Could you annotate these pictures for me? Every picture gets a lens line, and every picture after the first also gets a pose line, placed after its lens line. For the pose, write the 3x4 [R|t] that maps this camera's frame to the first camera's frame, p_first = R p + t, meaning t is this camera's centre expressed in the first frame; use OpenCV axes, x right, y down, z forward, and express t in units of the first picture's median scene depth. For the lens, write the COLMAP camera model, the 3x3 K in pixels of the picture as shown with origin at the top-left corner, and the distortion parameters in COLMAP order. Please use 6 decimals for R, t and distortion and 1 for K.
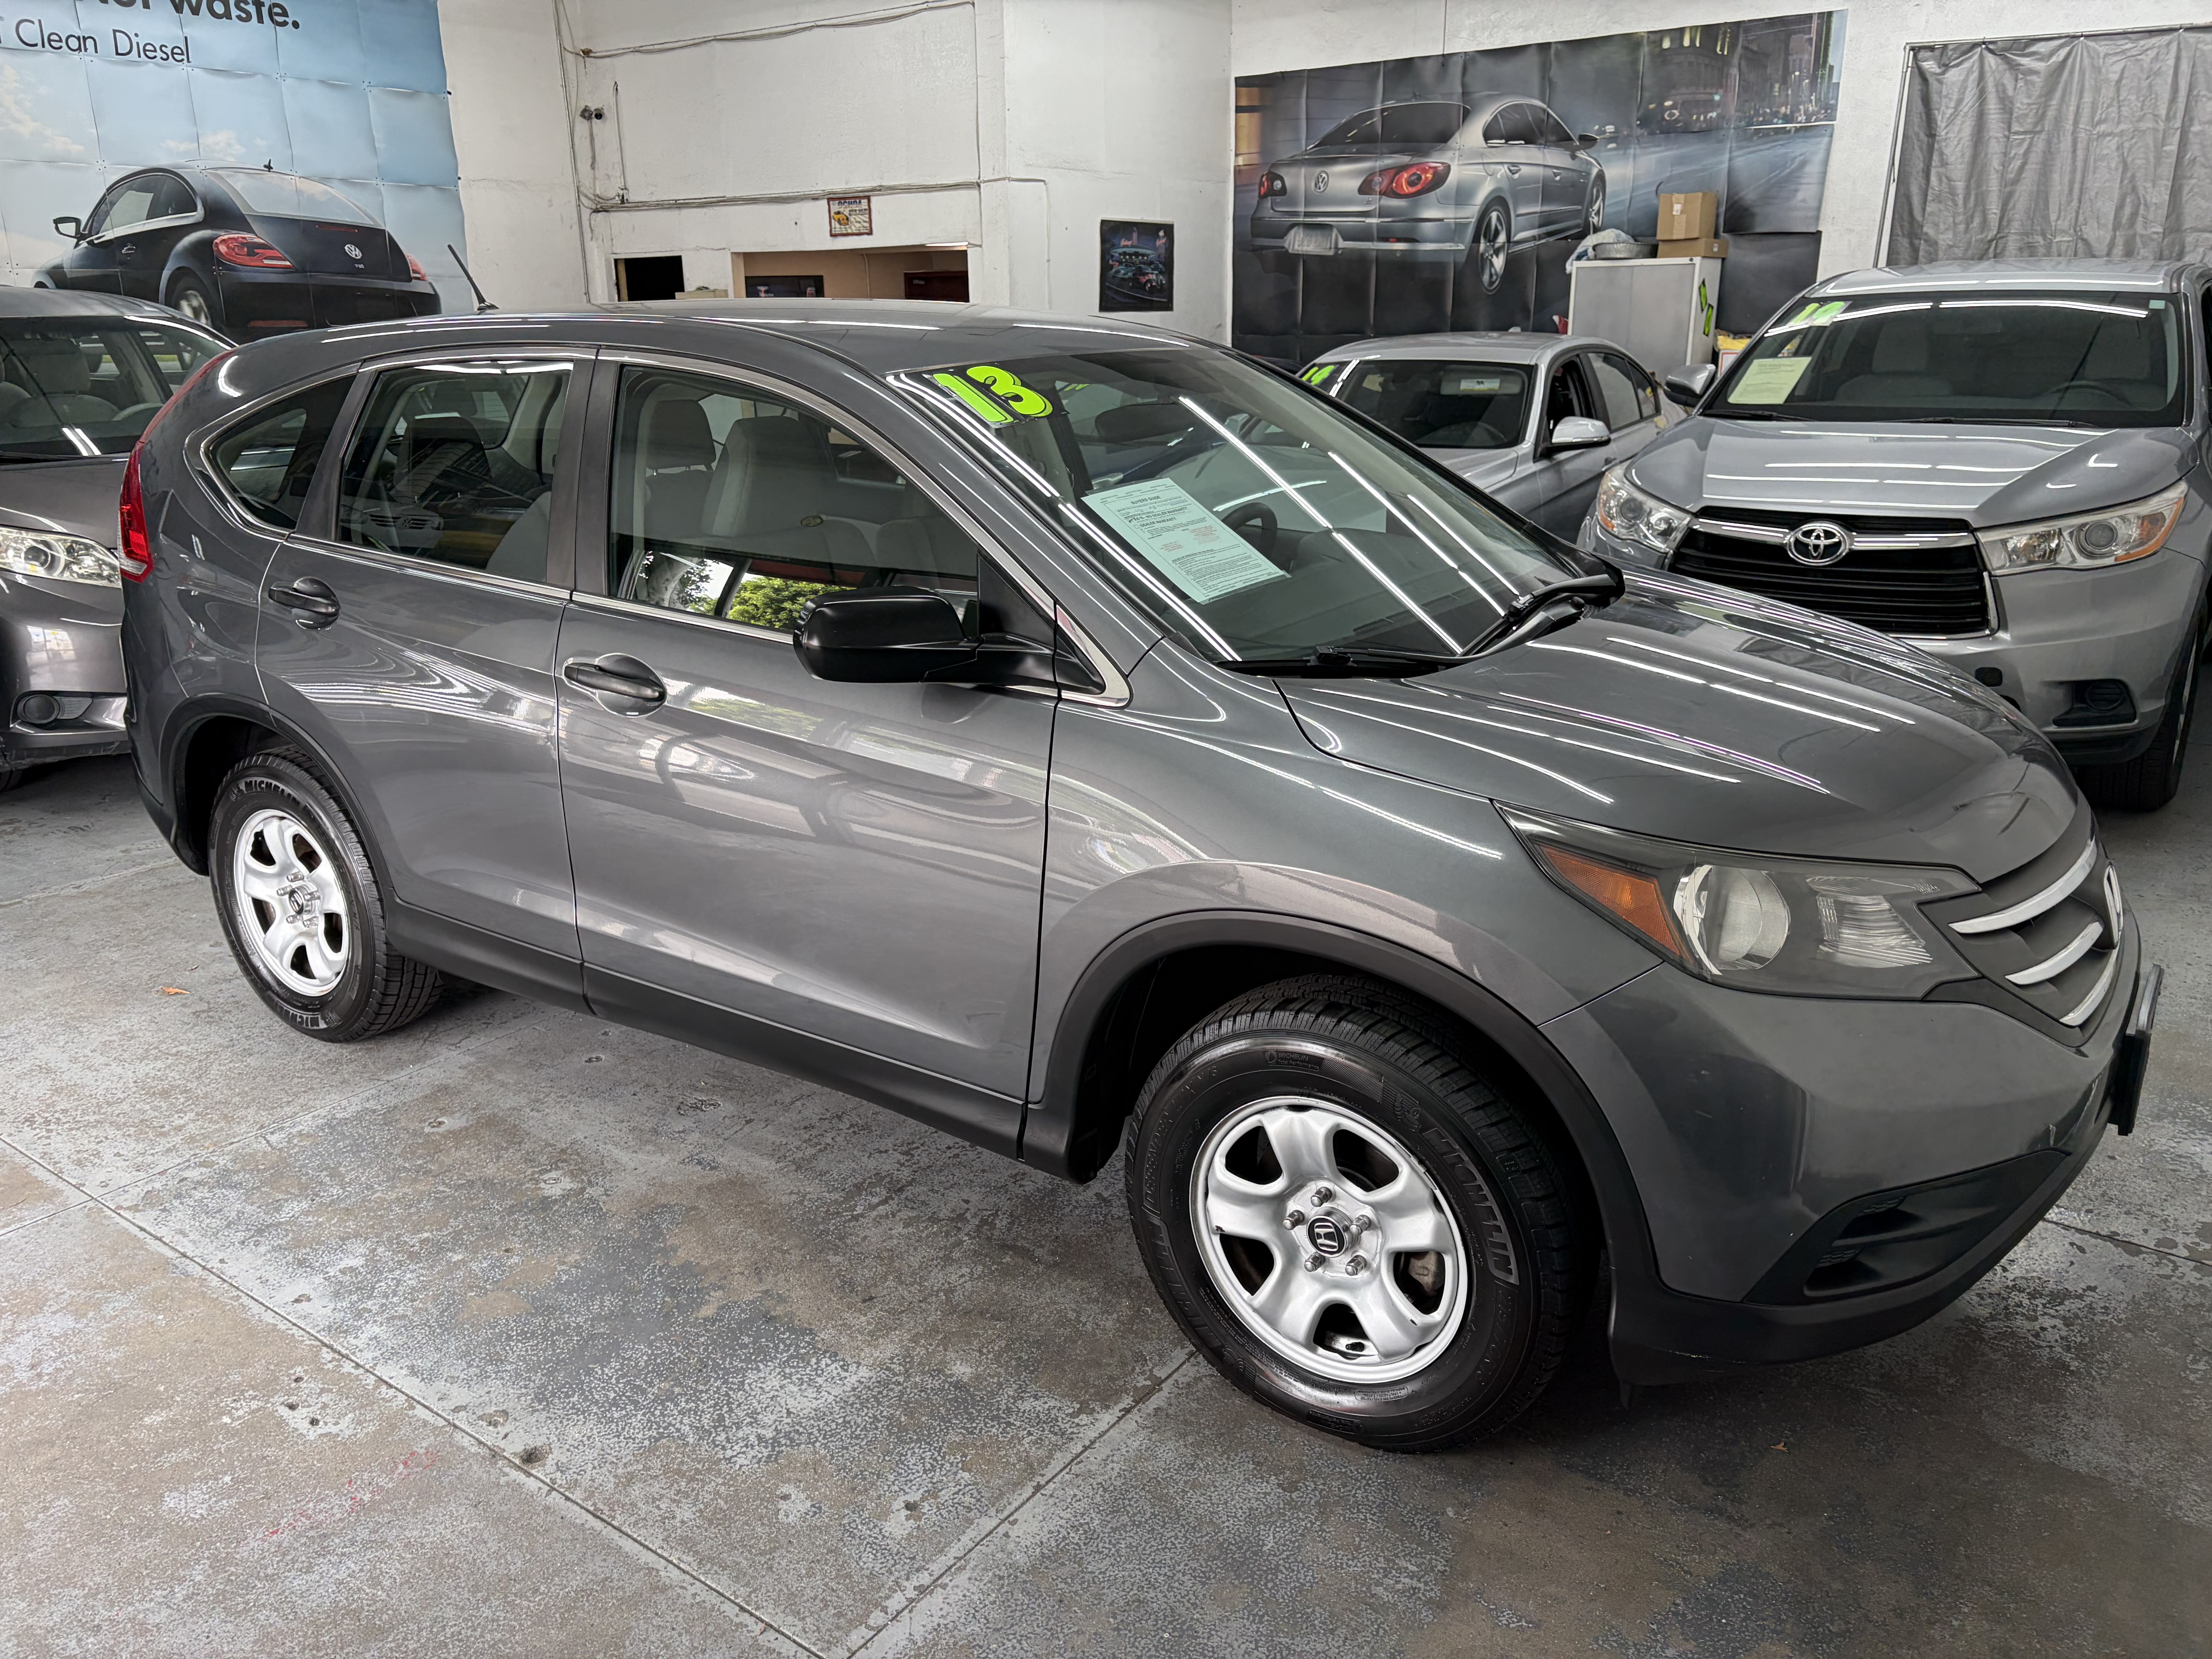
lens RADIAL K [[1660.8, 0, 1086.9], [0, 1660.8, 818.2], [0, 0, 1]] dist [0.030300, -0.030870]
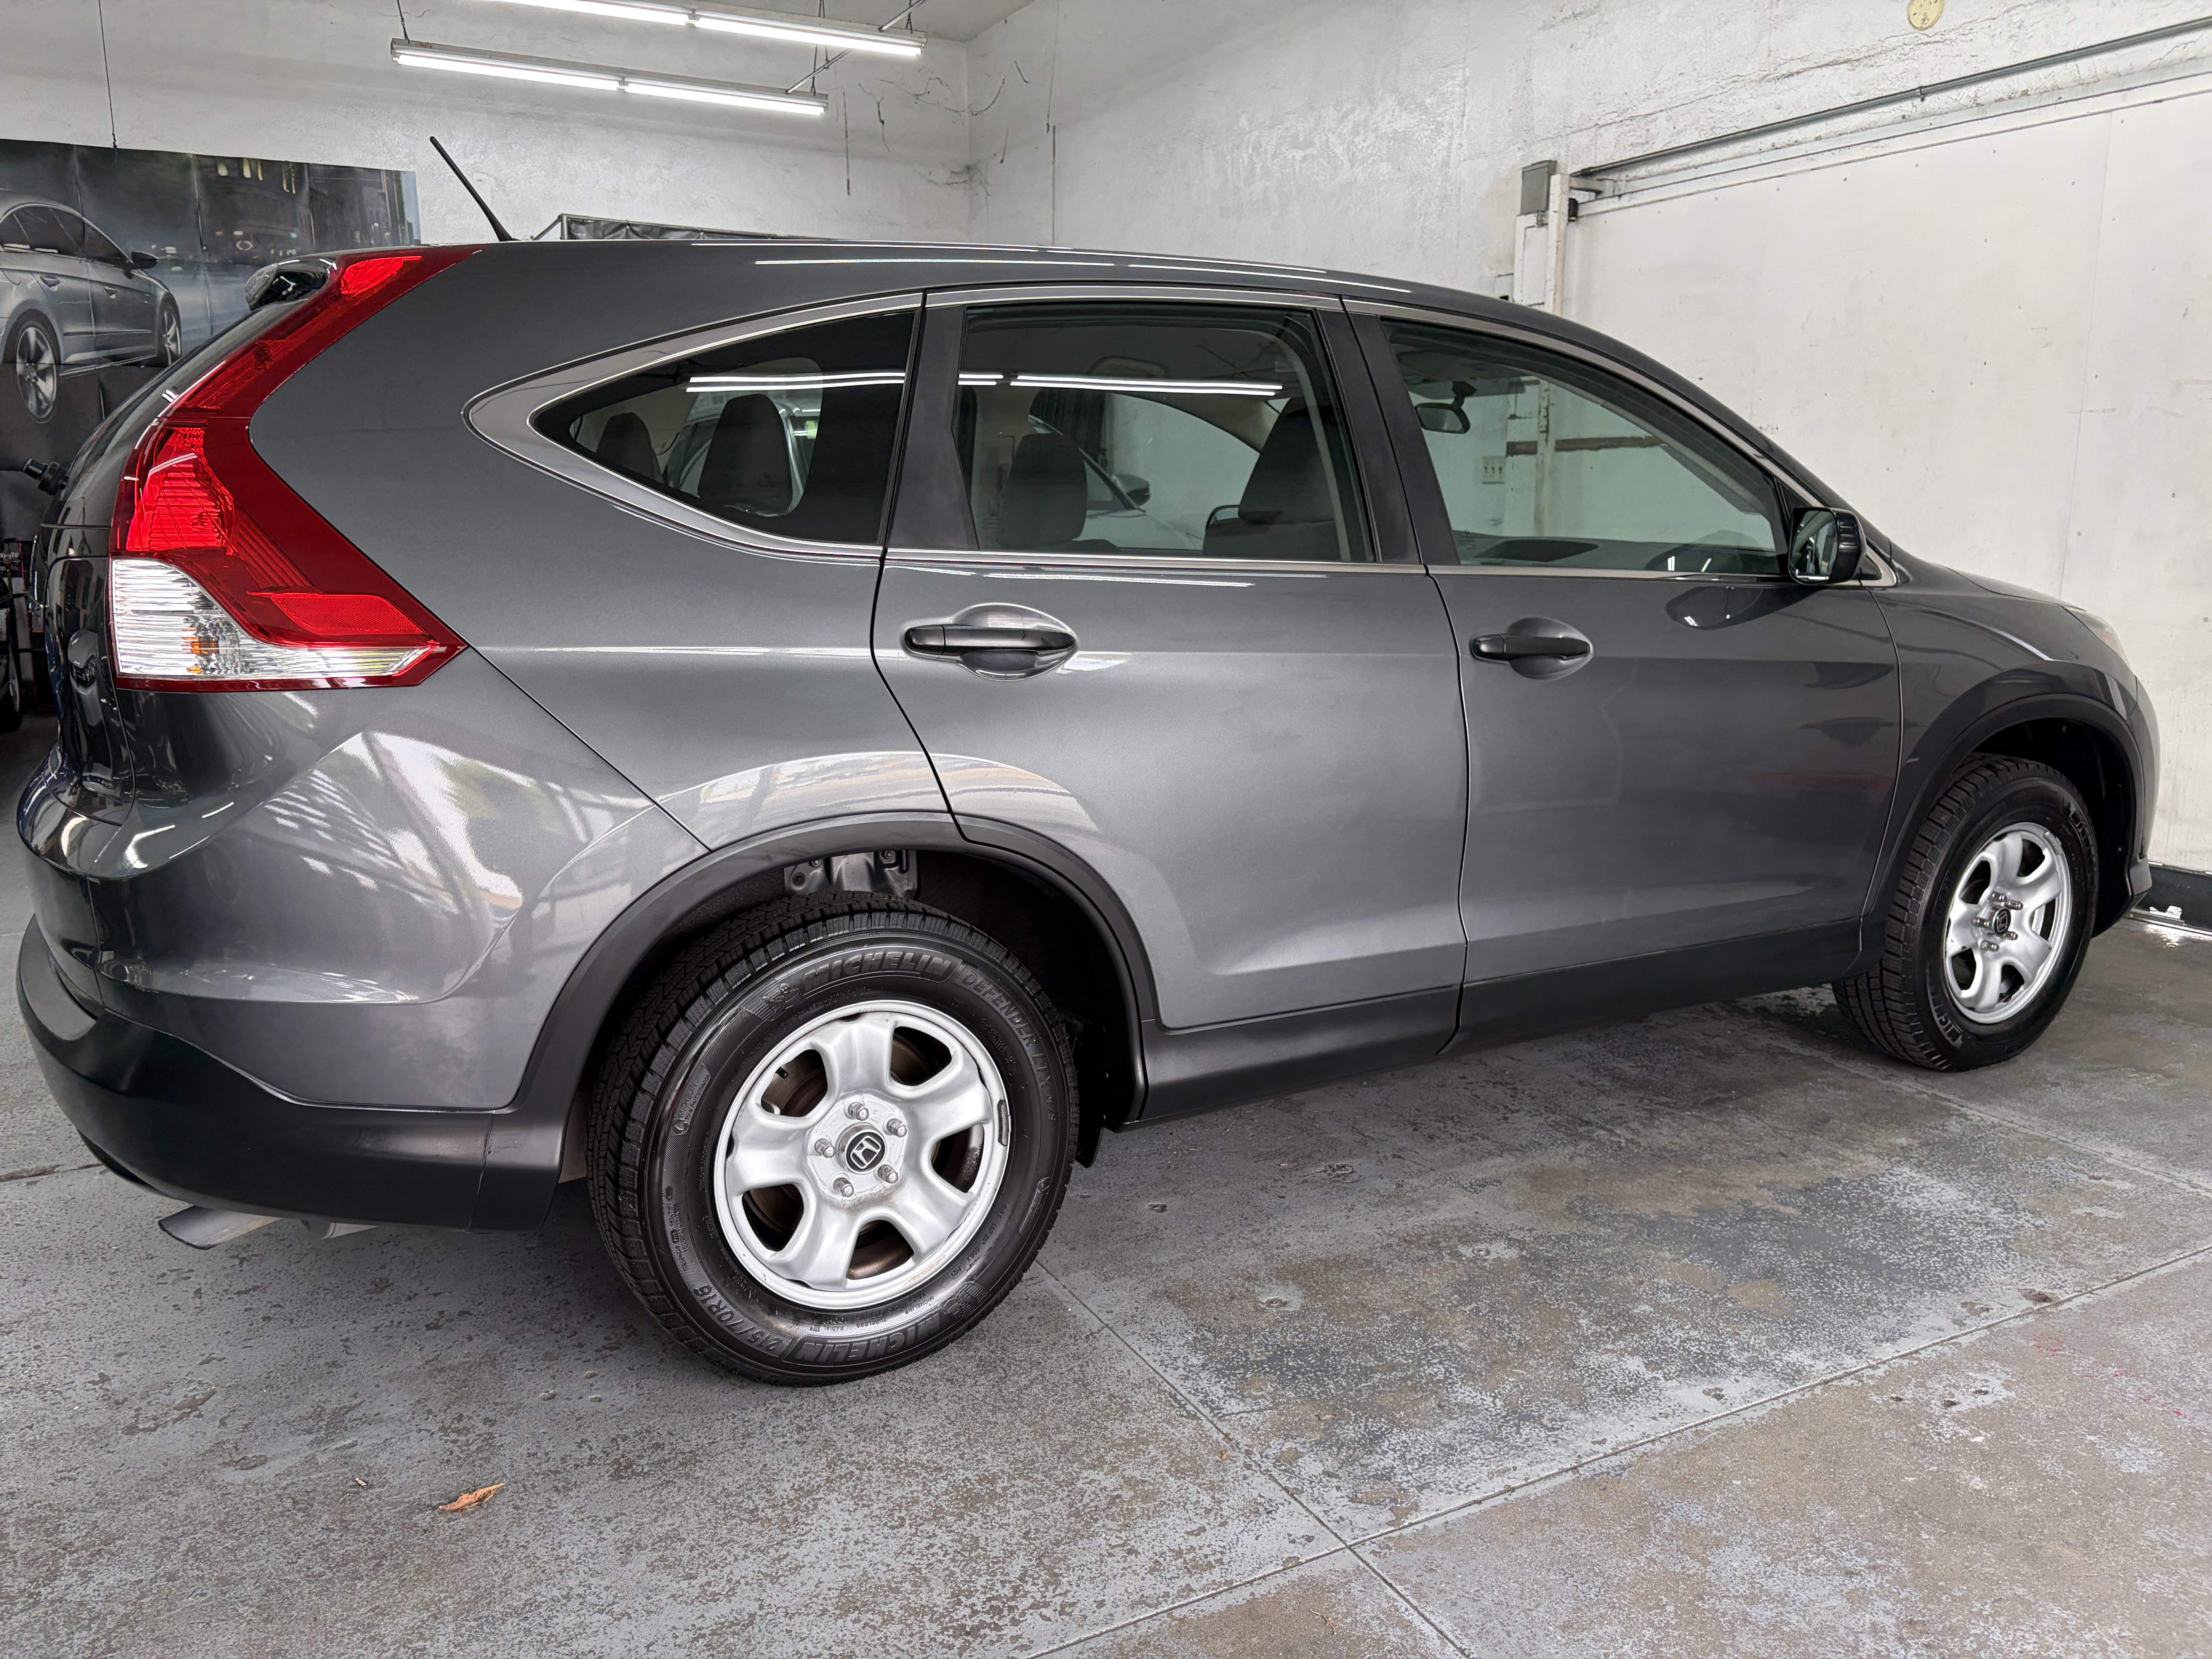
lens RADIAL K [[1666.6, 0, 1106.0], [0, 1666.6, 829.5], [0, 0, 1]] dist [0.060912, -0.067666]
pose [[0.428933, -0.159885, 0.889074, -1.114794], [0.259466, 0.964545, 0.048278, -0.080932], [-0.865271, 0.209976, 0.455210, 0.719063]]
